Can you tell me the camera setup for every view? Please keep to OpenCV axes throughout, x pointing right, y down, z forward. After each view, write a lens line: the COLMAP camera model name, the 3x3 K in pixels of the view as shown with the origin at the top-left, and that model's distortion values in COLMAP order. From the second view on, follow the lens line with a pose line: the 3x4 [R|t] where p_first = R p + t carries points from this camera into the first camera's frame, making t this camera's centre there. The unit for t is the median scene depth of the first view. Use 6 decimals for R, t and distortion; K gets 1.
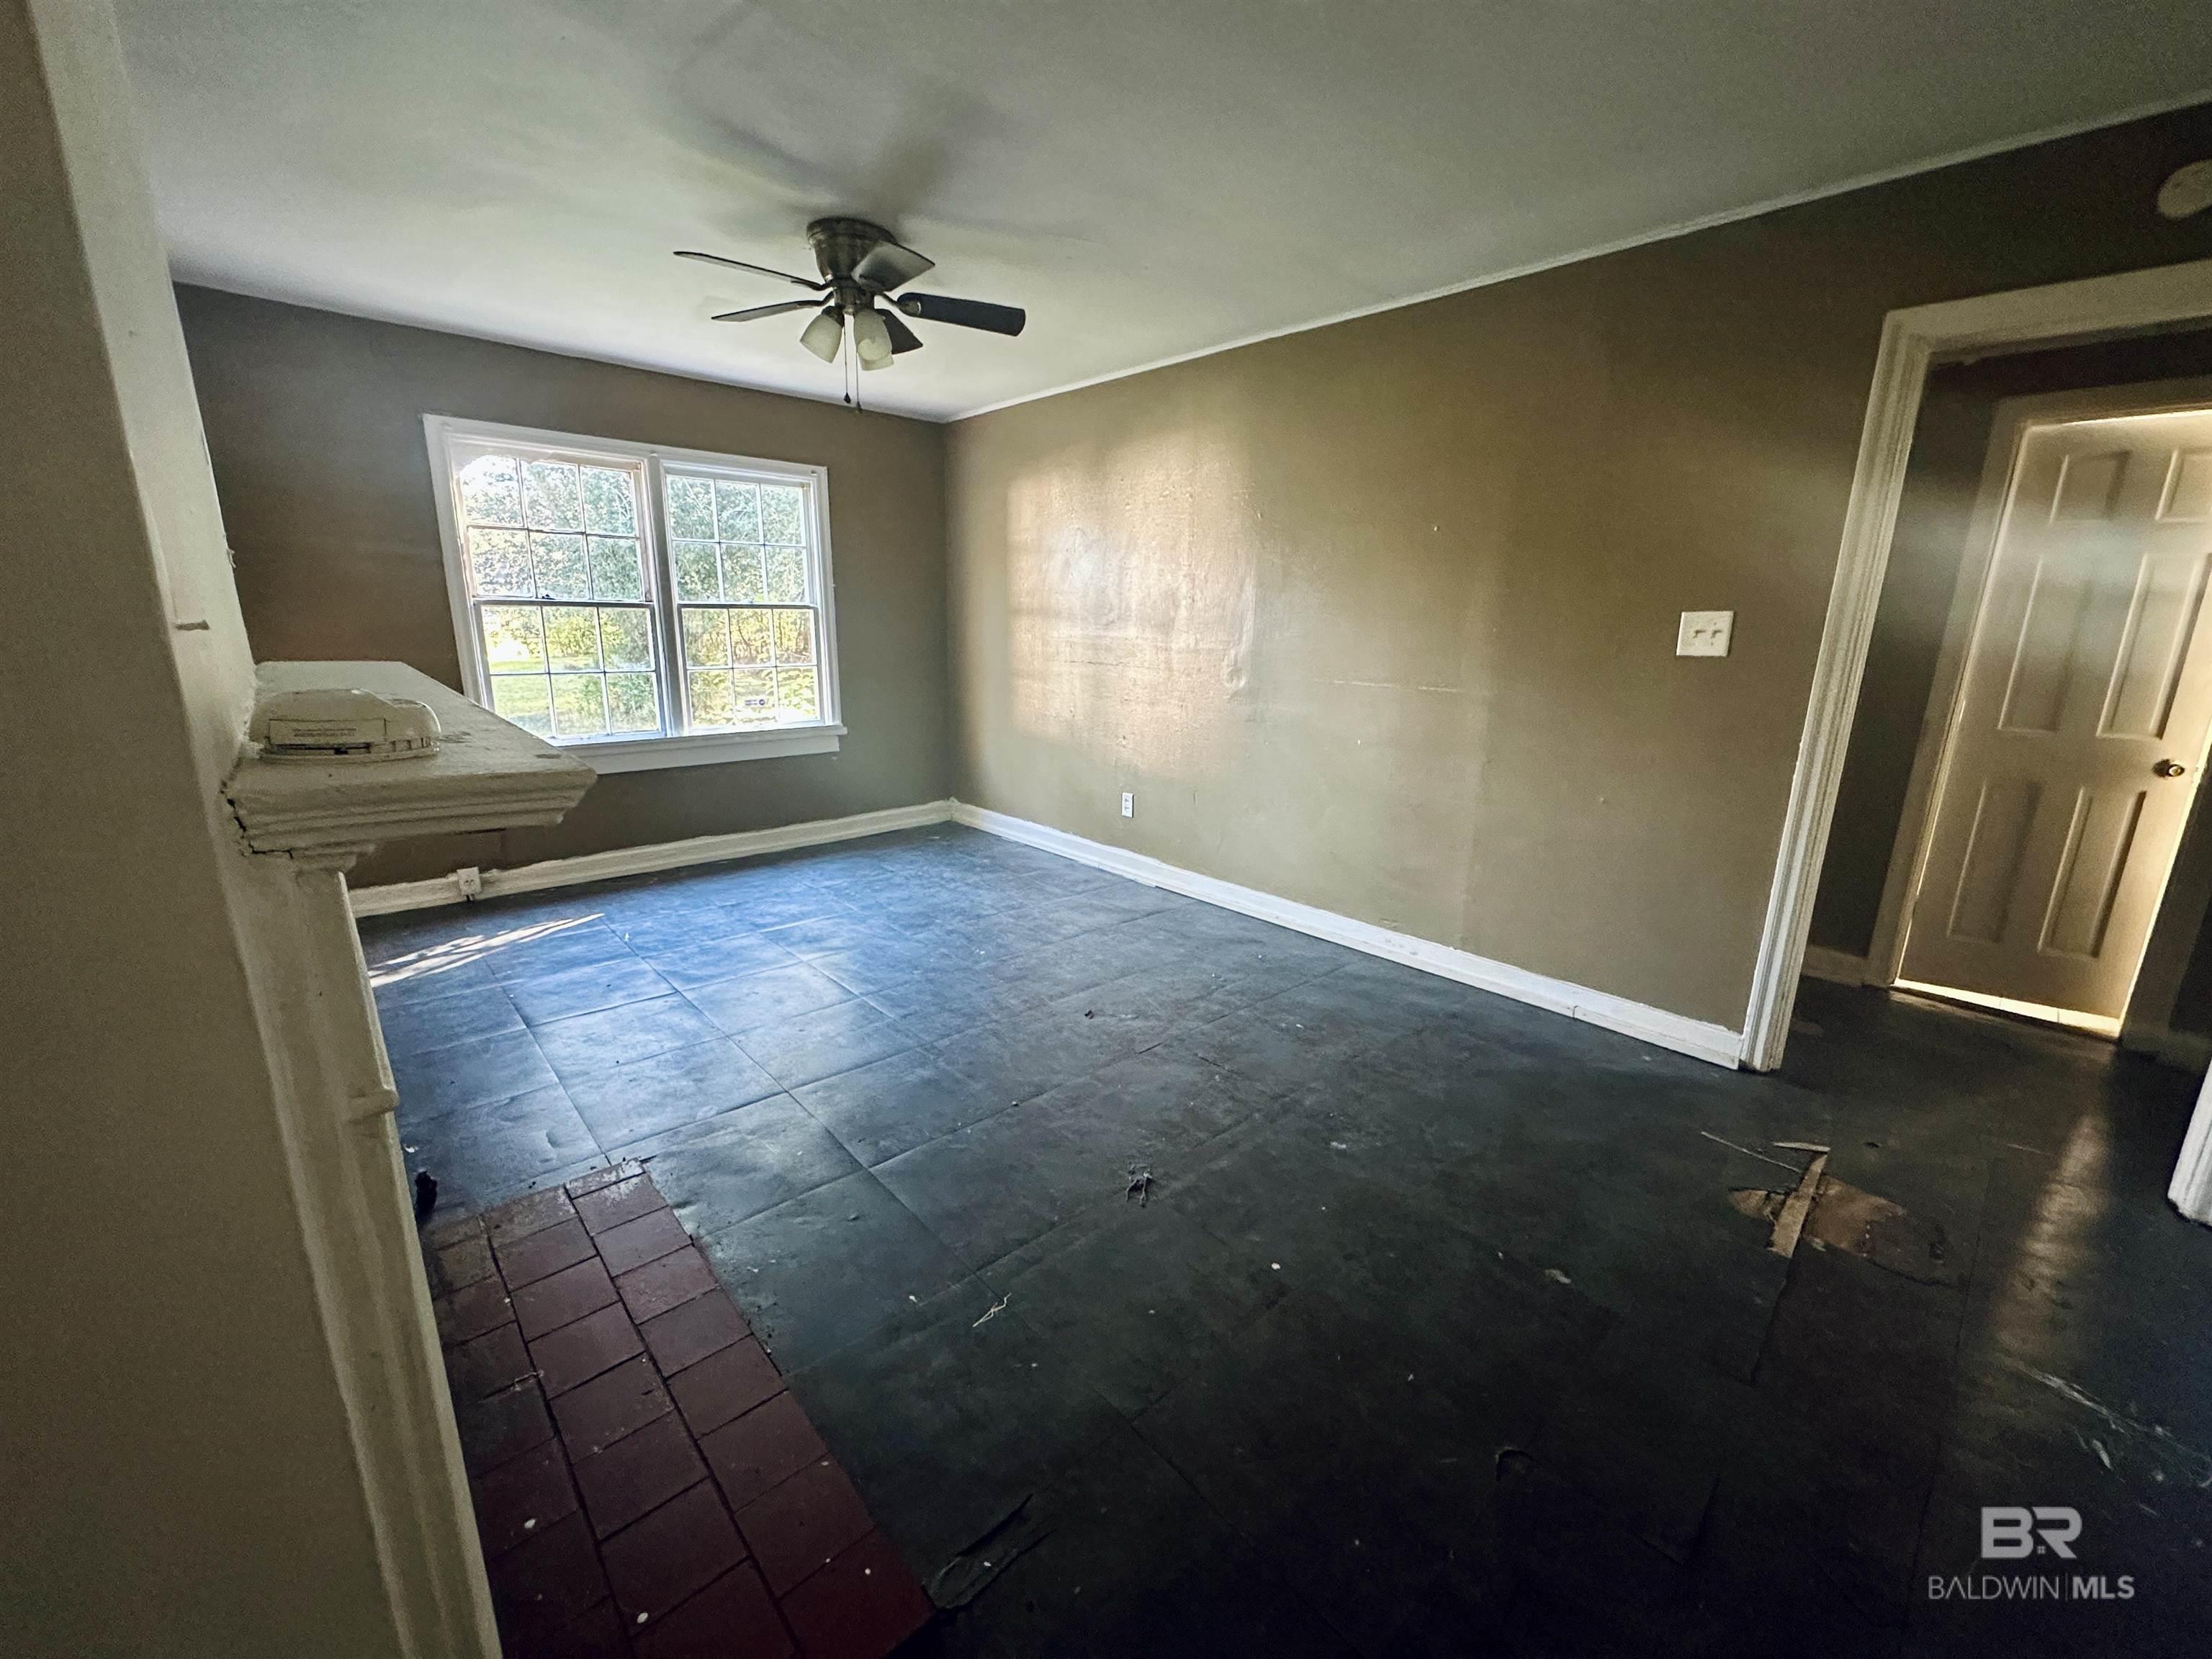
lens RADIAL K [[876.8, 0, 1106.0], [0, 876.8, 829.5], [0, 0, 1]] dist [-0.000928, -0.003598]
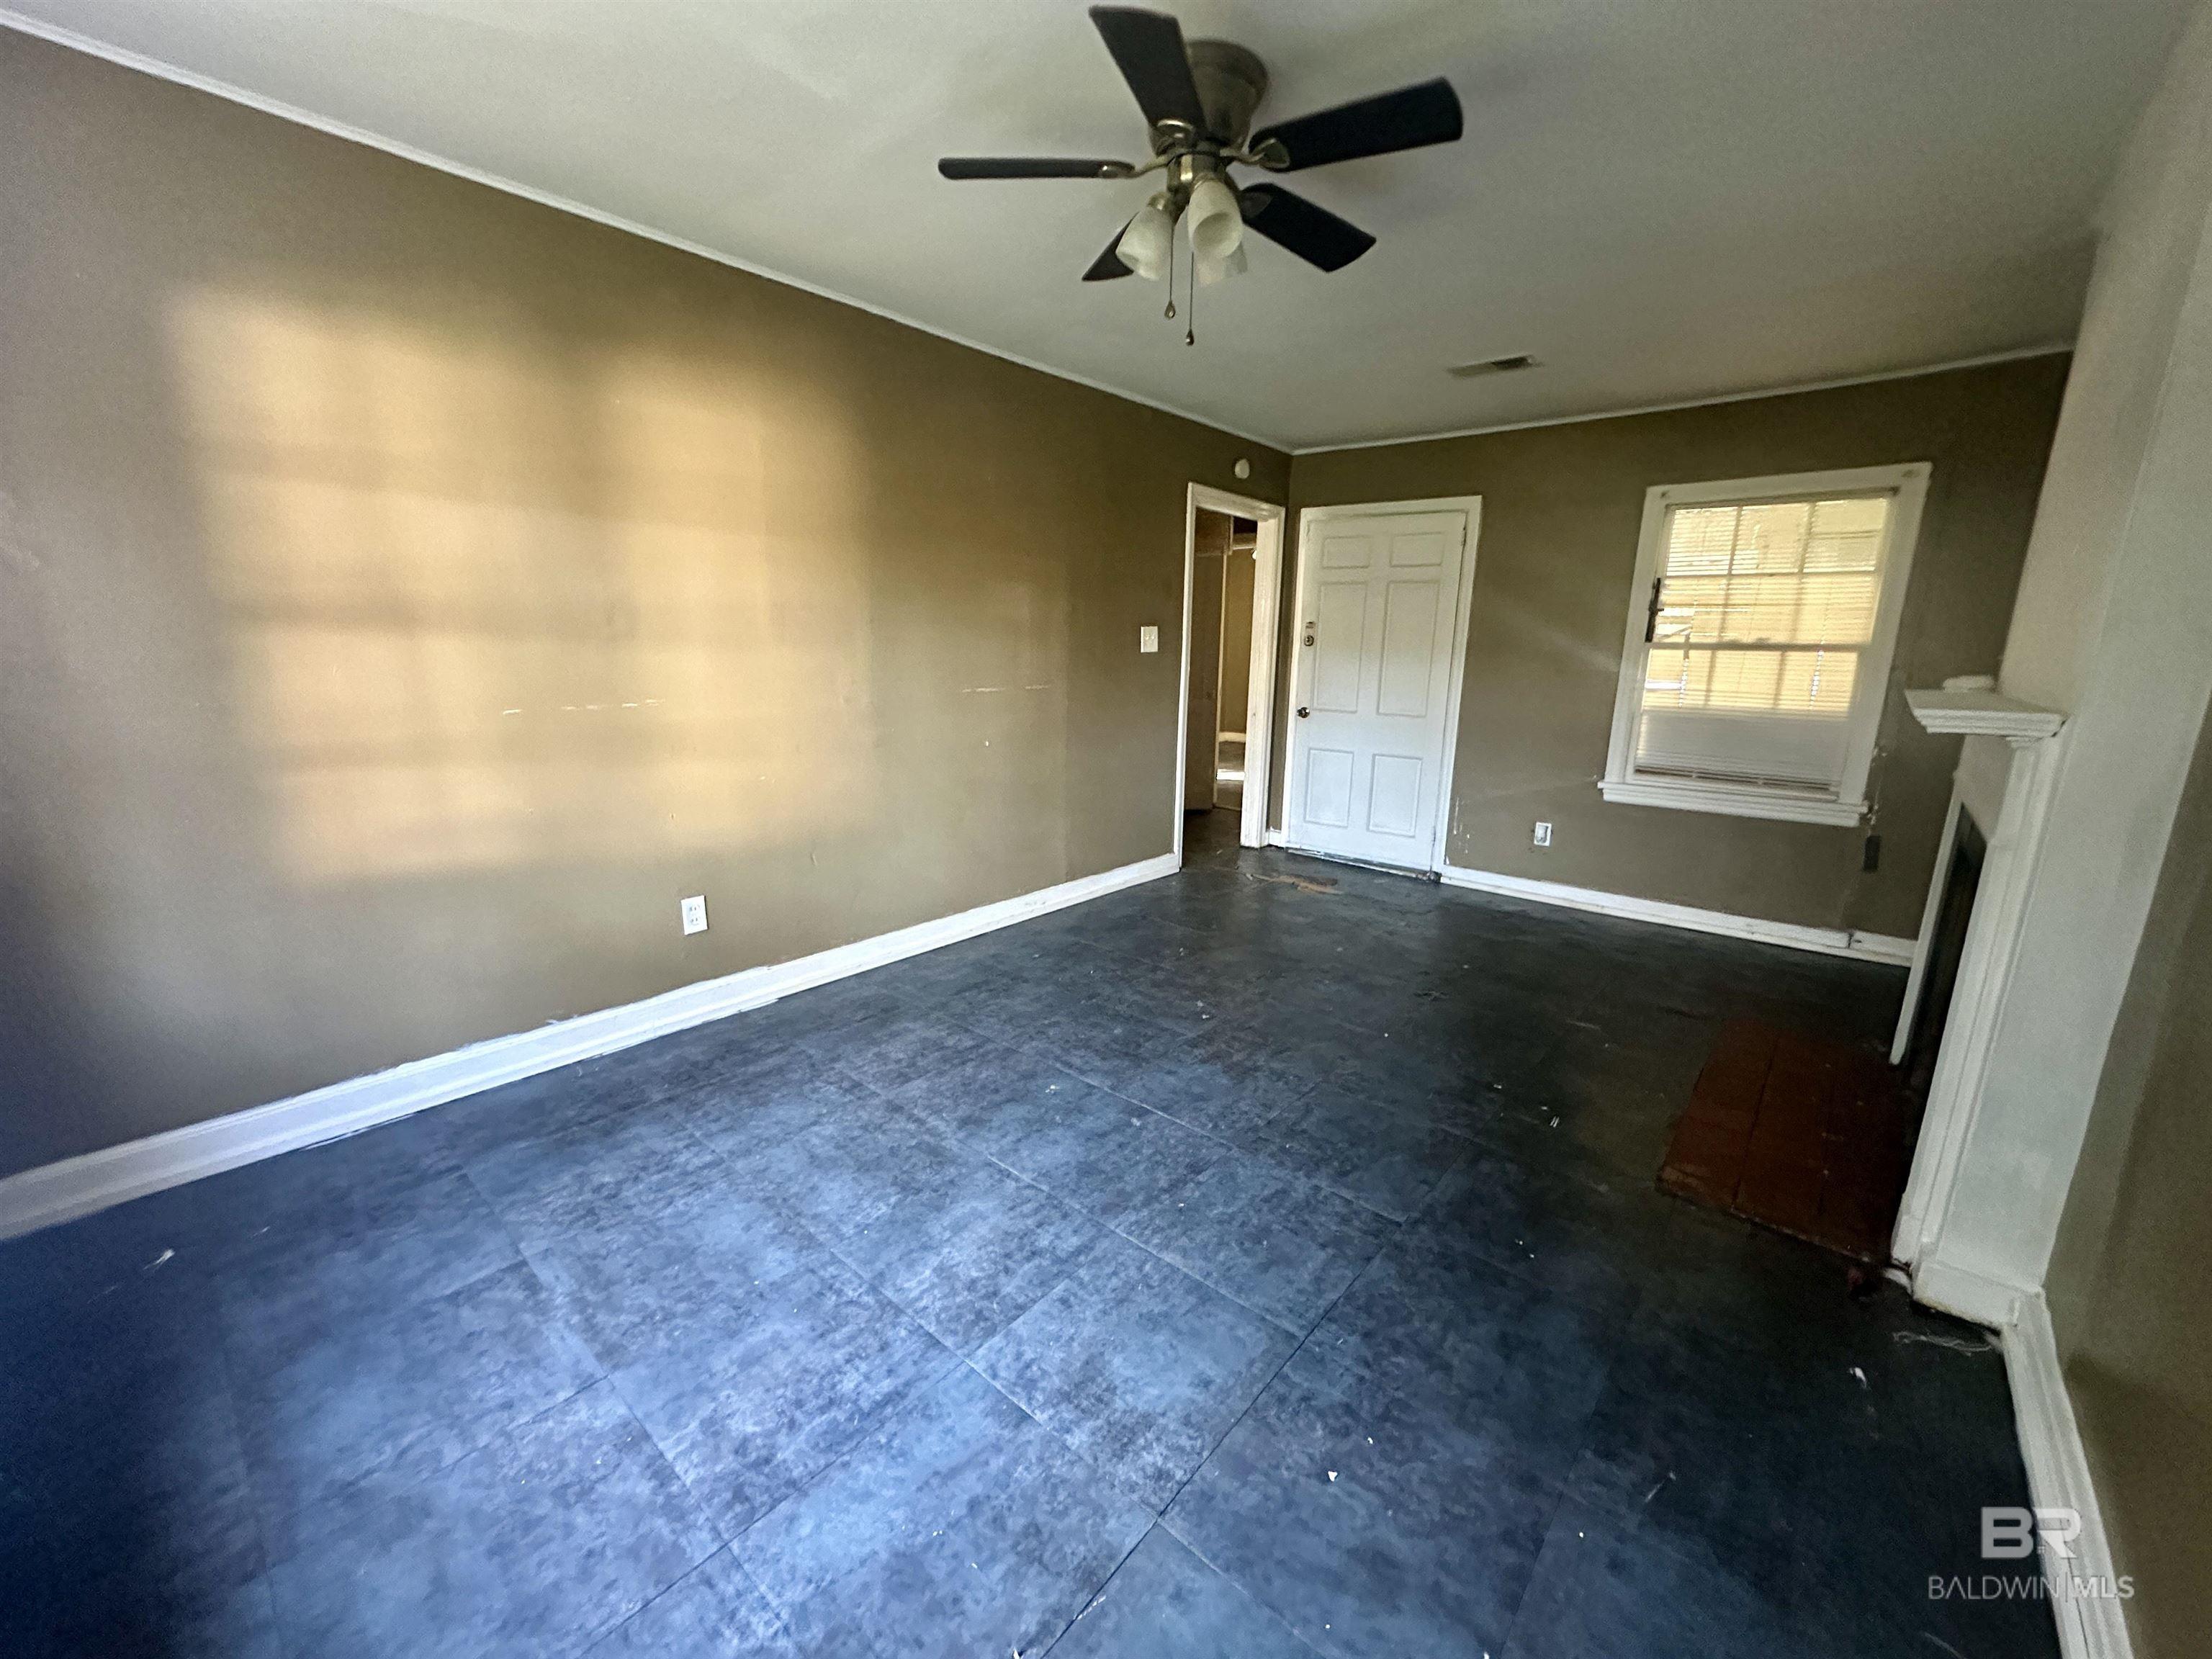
lens RADIAL K [[876.8, 0, 1106.0], [0, 876.8, 829.5], [0, 0, 1]] dist [-0.000928, -0.003598]
pose [[-0.109105, -0.230504, 0.966935, -0.651205], [0.215887, 0.944029, 0.249403, -0.192823], [-0.970304, 0.235960, -0.053236, 0.759484]]
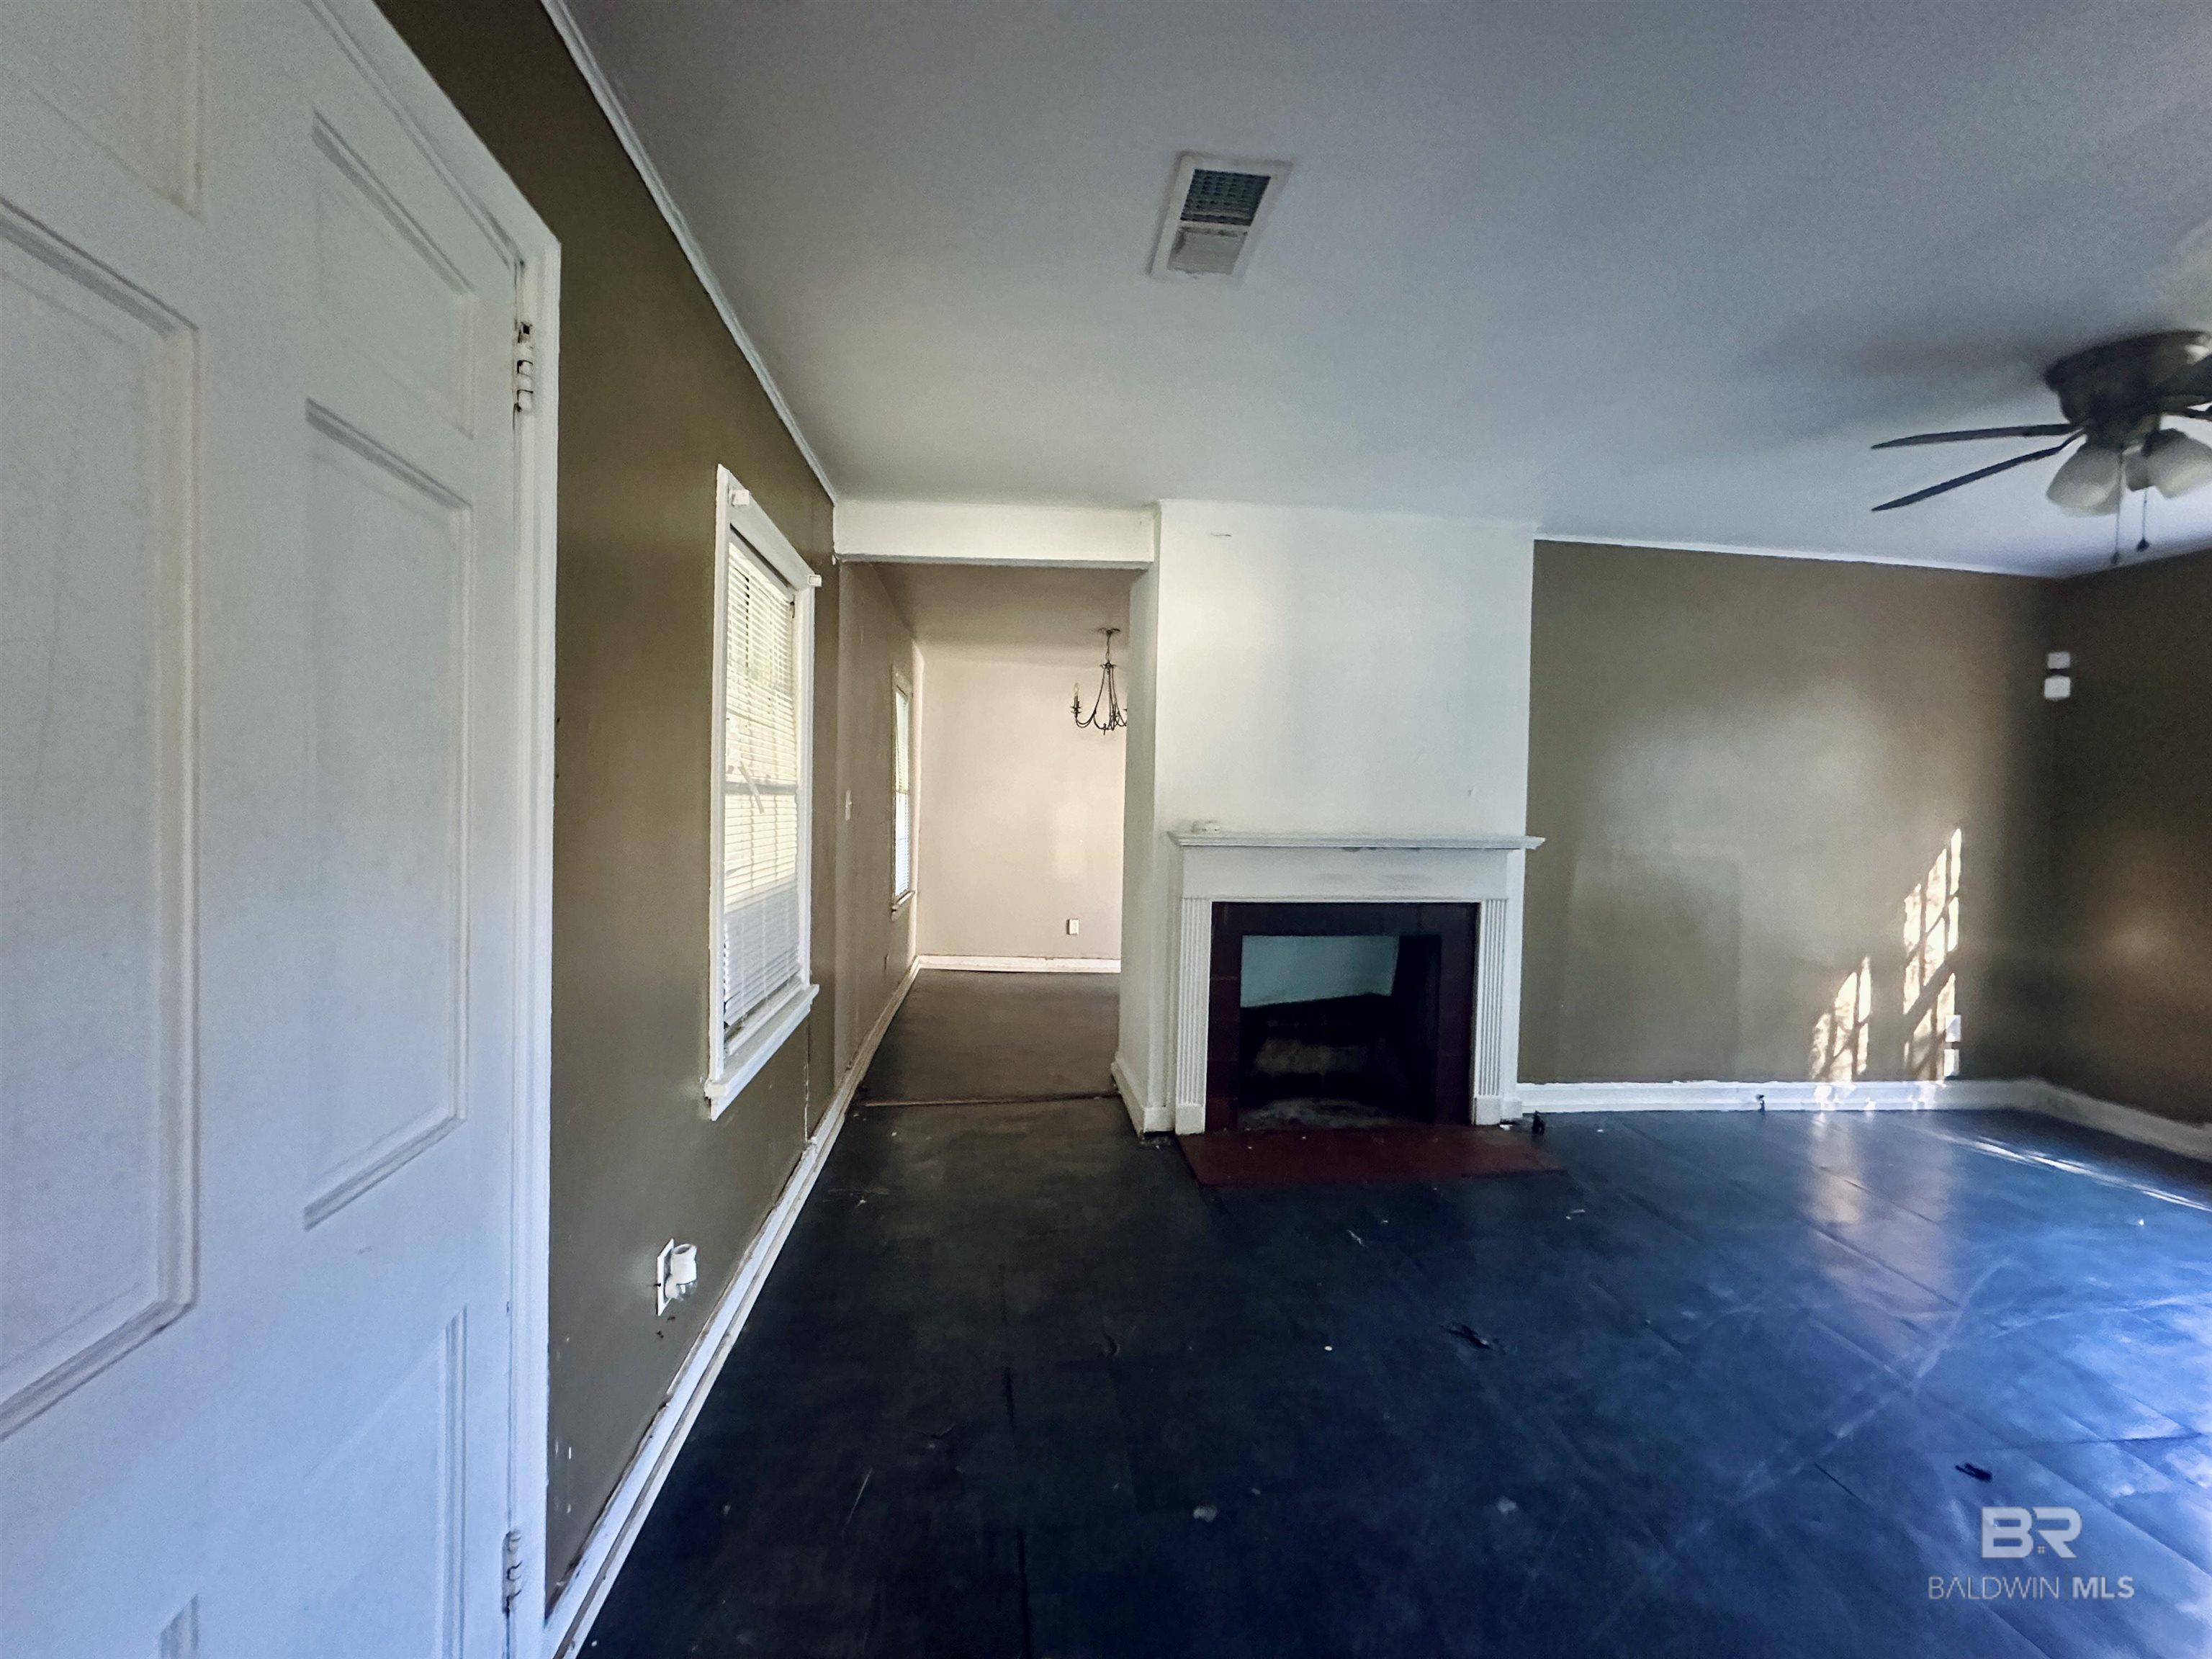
lens RADIAL K [[876.8, 0, 1106.0], [0, 876.8, 829.5], [0, 0, 1]] dist [-0.000928, -0.003598]
pose [[-0.582356, -0.009021, -0.812884, 0.549459], [-0.224925, 0.962690, 0.150454, -0.109626], [0.781198, 0.270456, -0.562657, 0.522135]]
